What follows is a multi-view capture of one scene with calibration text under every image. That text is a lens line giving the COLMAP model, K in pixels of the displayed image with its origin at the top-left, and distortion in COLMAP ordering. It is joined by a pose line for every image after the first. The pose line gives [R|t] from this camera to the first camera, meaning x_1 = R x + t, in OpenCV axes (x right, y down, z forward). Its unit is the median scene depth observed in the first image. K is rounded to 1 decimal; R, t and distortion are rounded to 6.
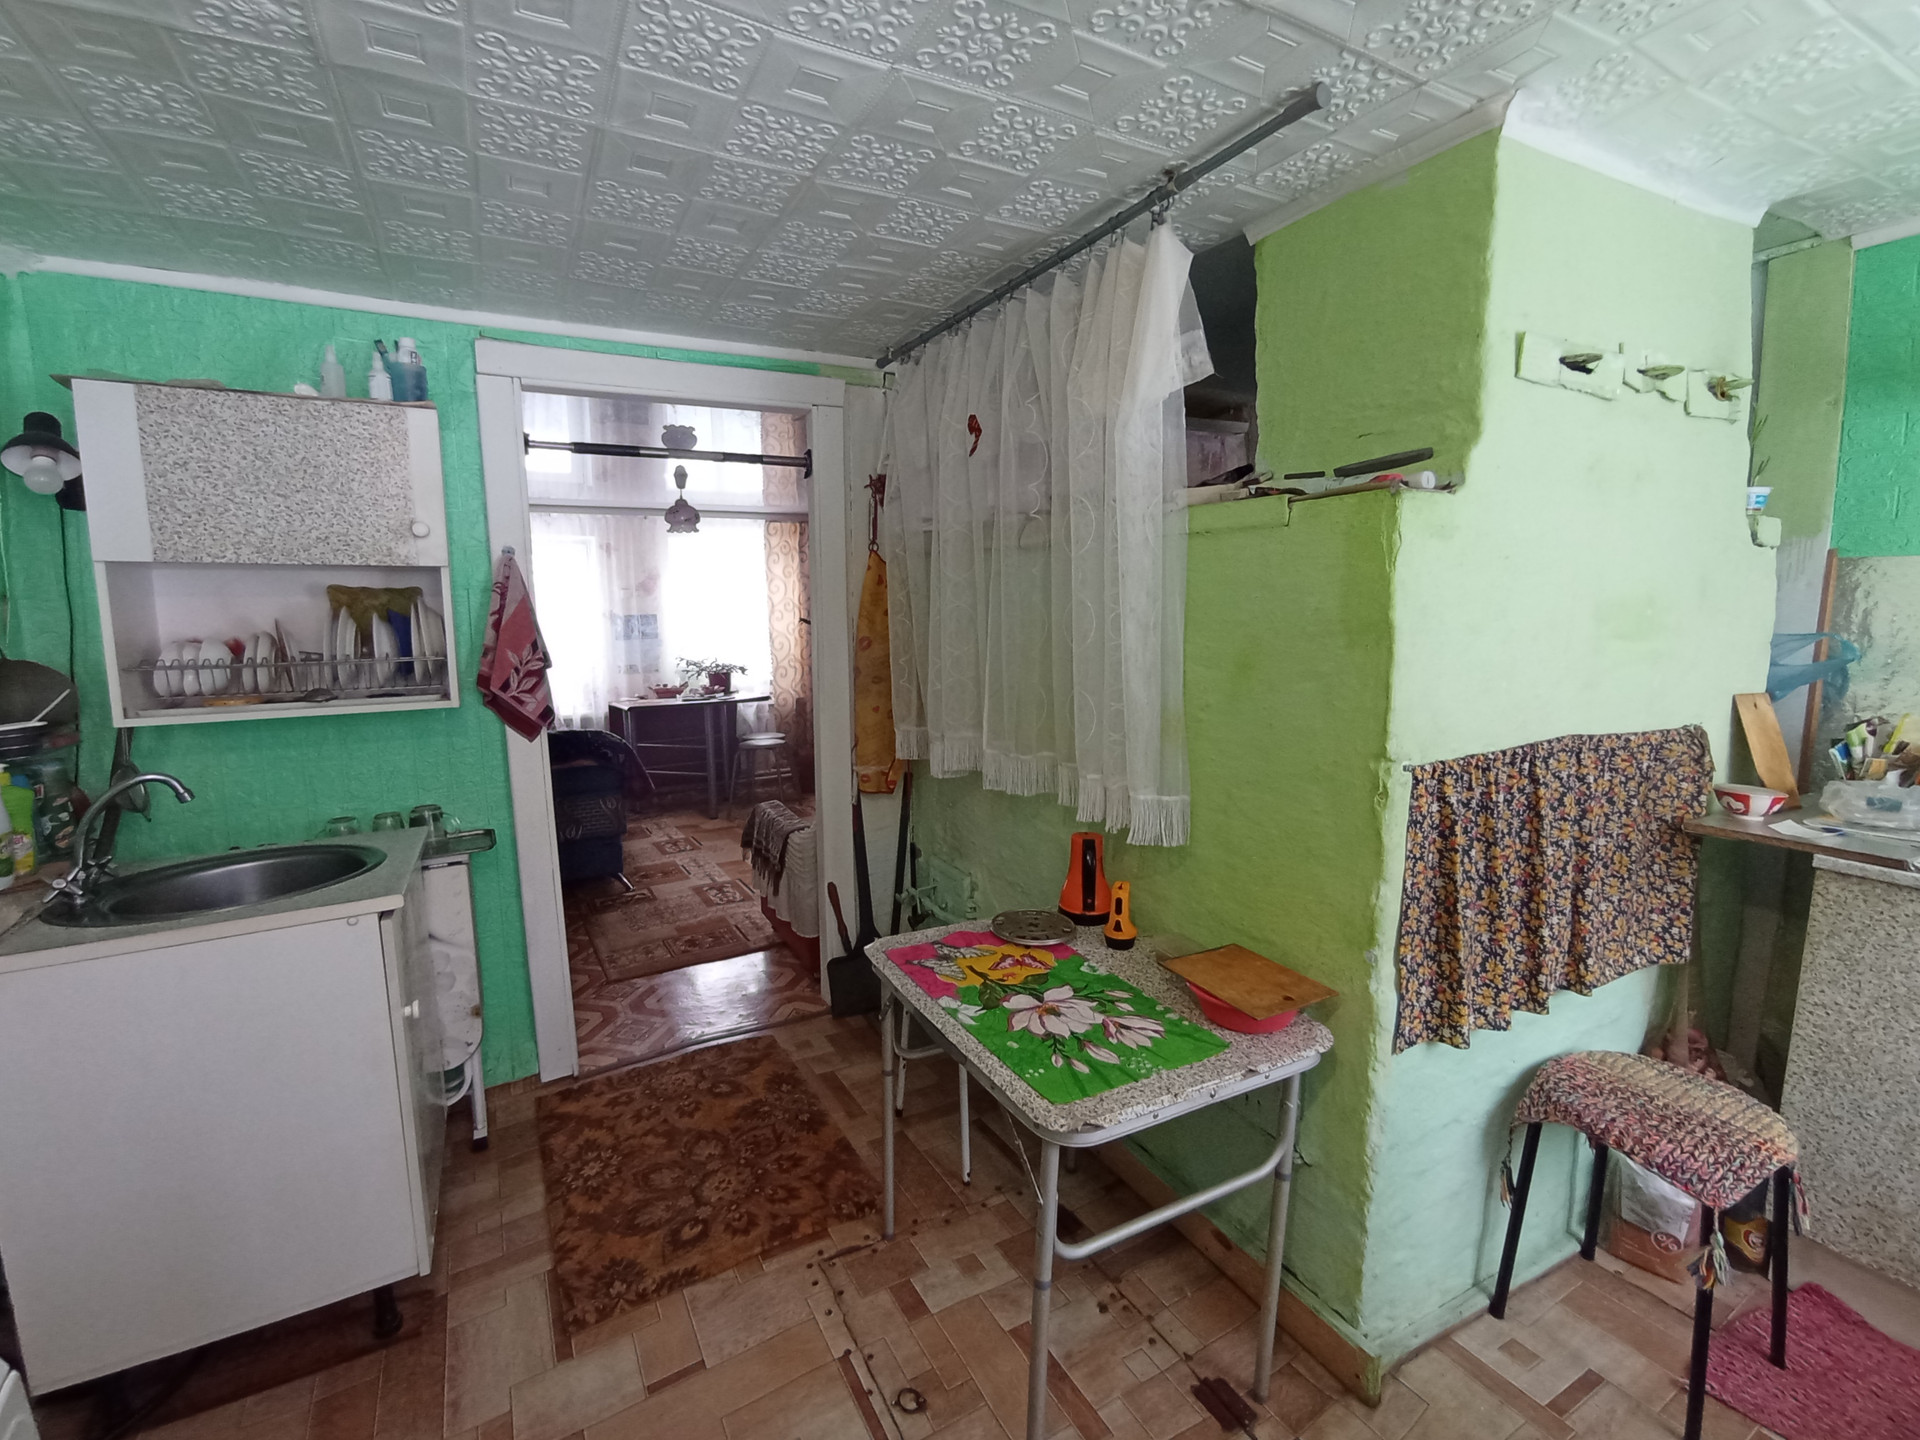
lens RADIAL K [[868.3, 0, 958.5], [0, 868.3, 710.6], [0, 0, 1]] dist [-0.002742, -0.000139]
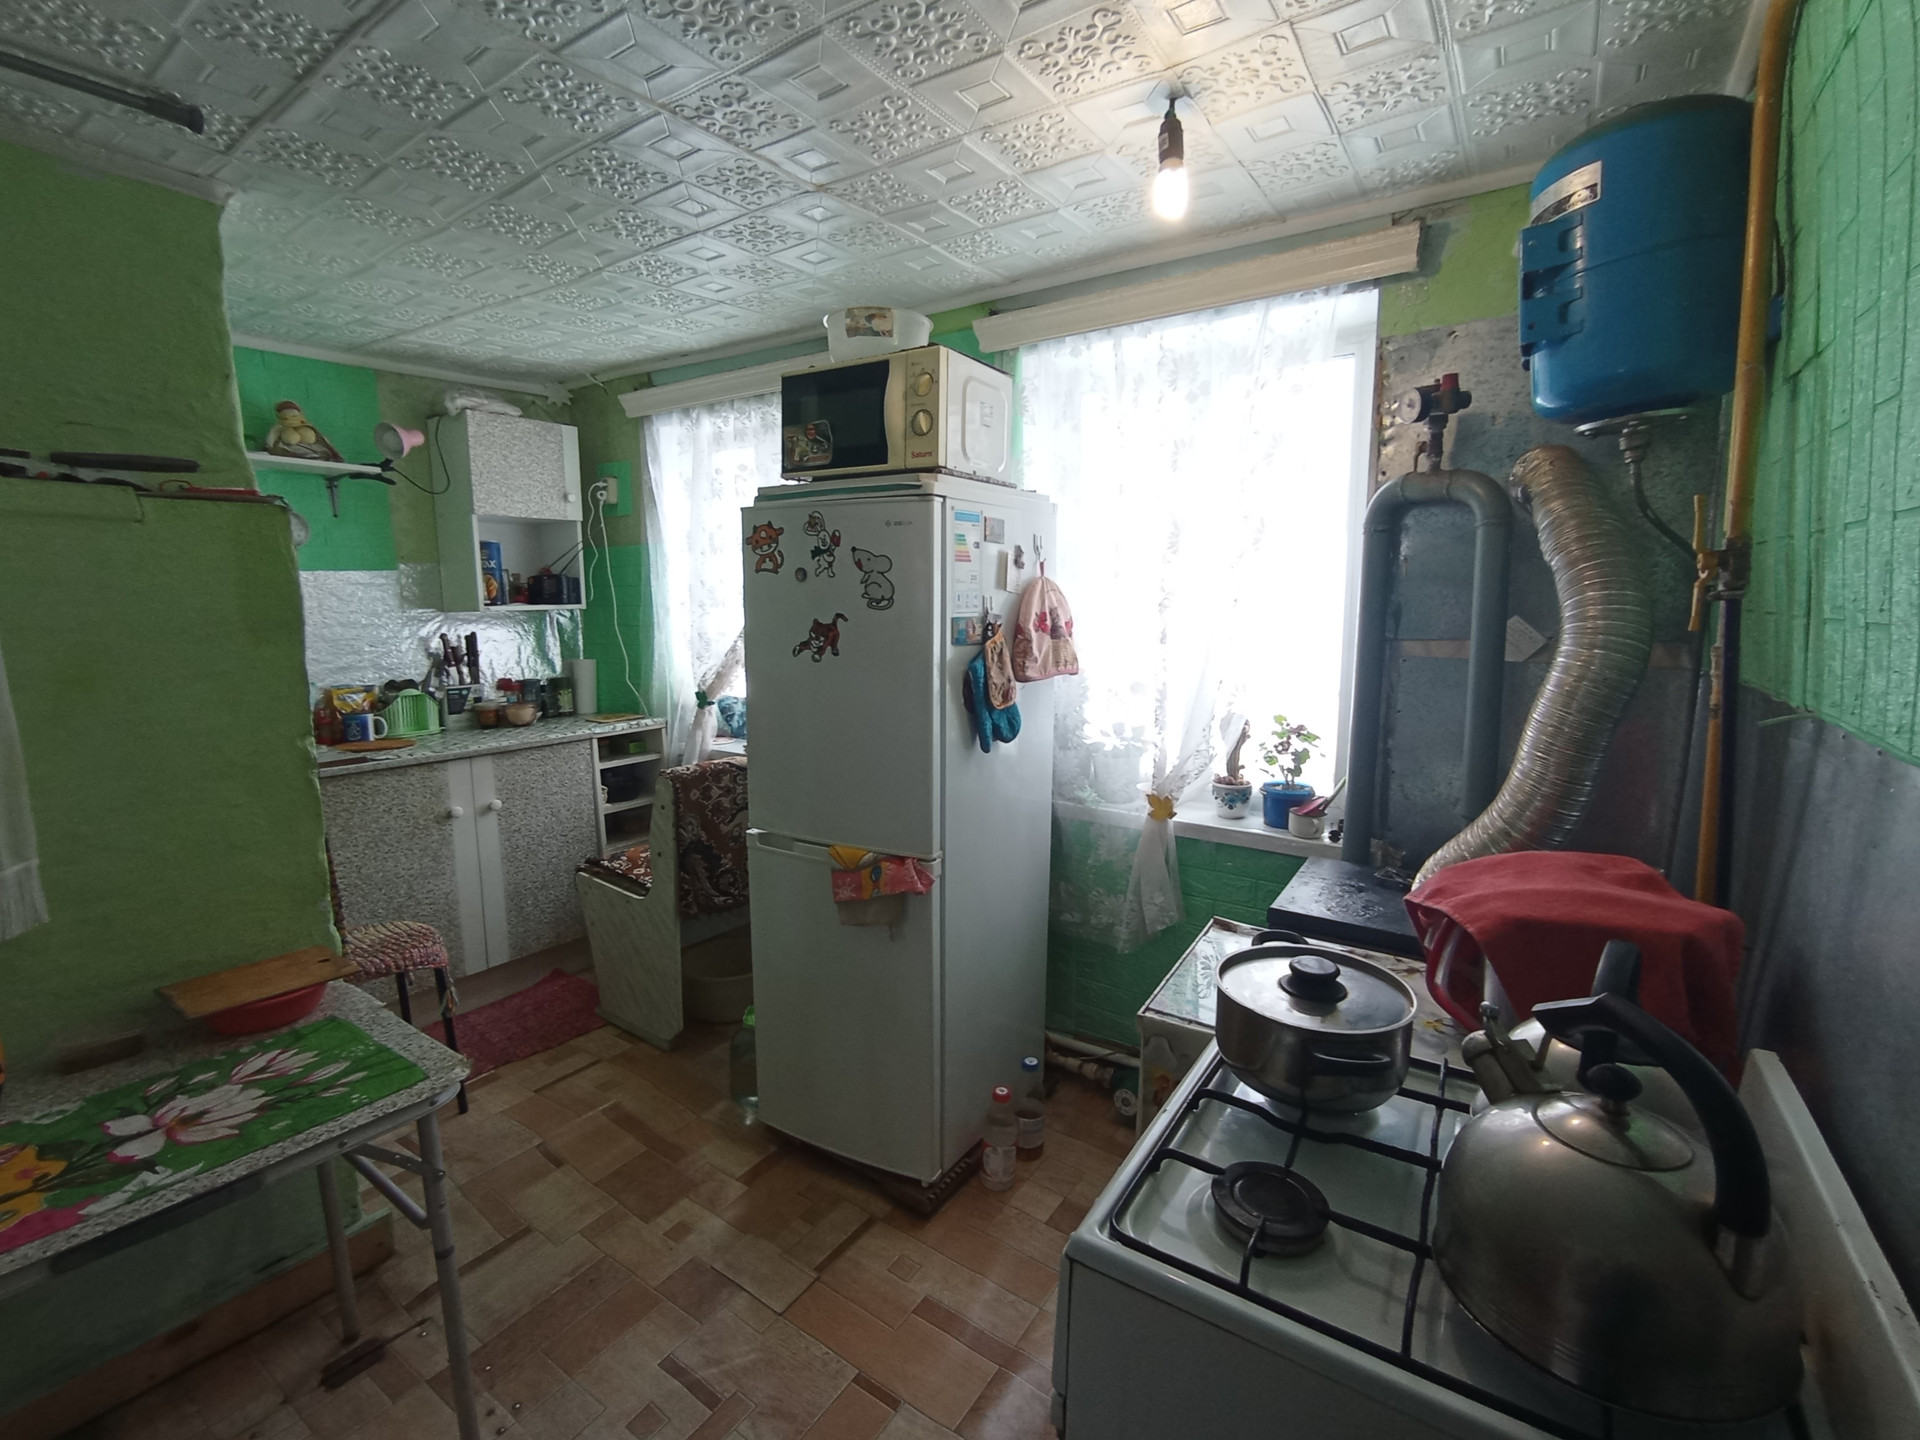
lens RADIAL K [[868.3, 0, 958.1], [0, 868.3, 721.5], [0, 0, 1]] dist [-0.002742, -0.000139]
pose [[-0.446884, -0.115217, 0.887141, -0.882280], [0.114996, 0.976046, 0.184690, -0.072922], [-0.887170, 0.184553, -0.422930, 0.662677]]
